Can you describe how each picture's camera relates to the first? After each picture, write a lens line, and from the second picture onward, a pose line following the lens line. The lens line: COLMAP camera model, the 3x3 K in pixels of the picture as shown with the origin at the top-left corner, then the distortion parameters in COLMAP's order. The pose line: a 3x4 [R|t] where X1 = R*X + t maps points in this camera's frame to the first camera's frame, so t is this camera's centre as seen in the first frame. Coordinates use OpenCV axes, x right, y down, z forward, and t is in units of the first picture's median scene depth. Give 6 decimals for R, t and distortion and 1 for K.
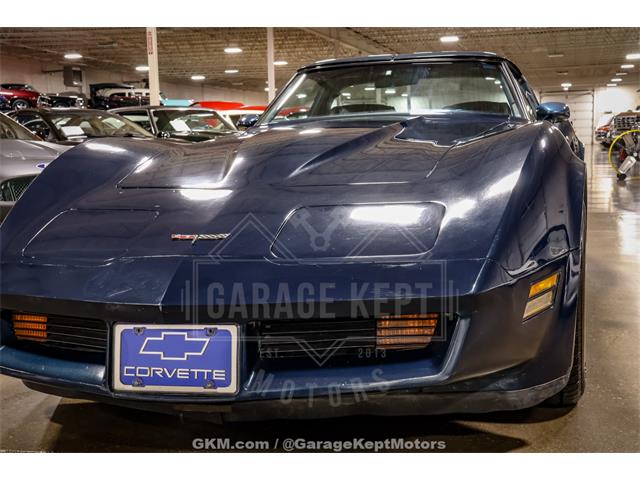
lens RADIAL K [[933.3, 0, 320.0], [0, 933.3, 240.0], [0, 0, 1]] dist [0.162366, 0.087157]
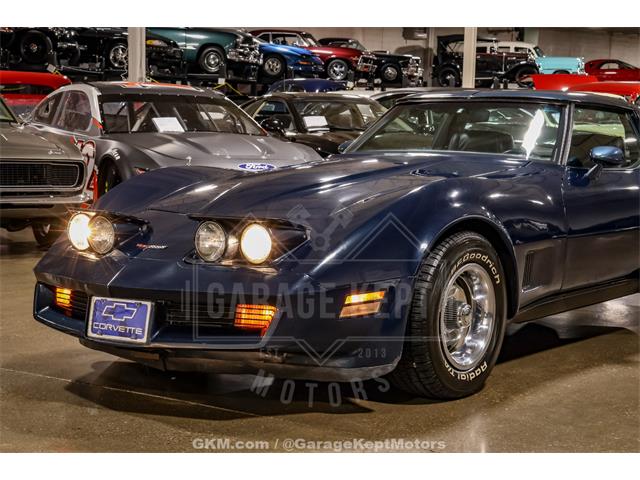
lens RADIAL K [[1643.2, 0, 320.0], [0, 1643.2, 240.0], [0, 0, 1]] dist [0.433413, -0.335730]
pose [[0.921366, 0.073116, -0.381758, 1.168178], [-0.077201, 0.997005, 0.004627, -0.047908], [0.380953, 0.025209, 0.924251, -1.418650]]
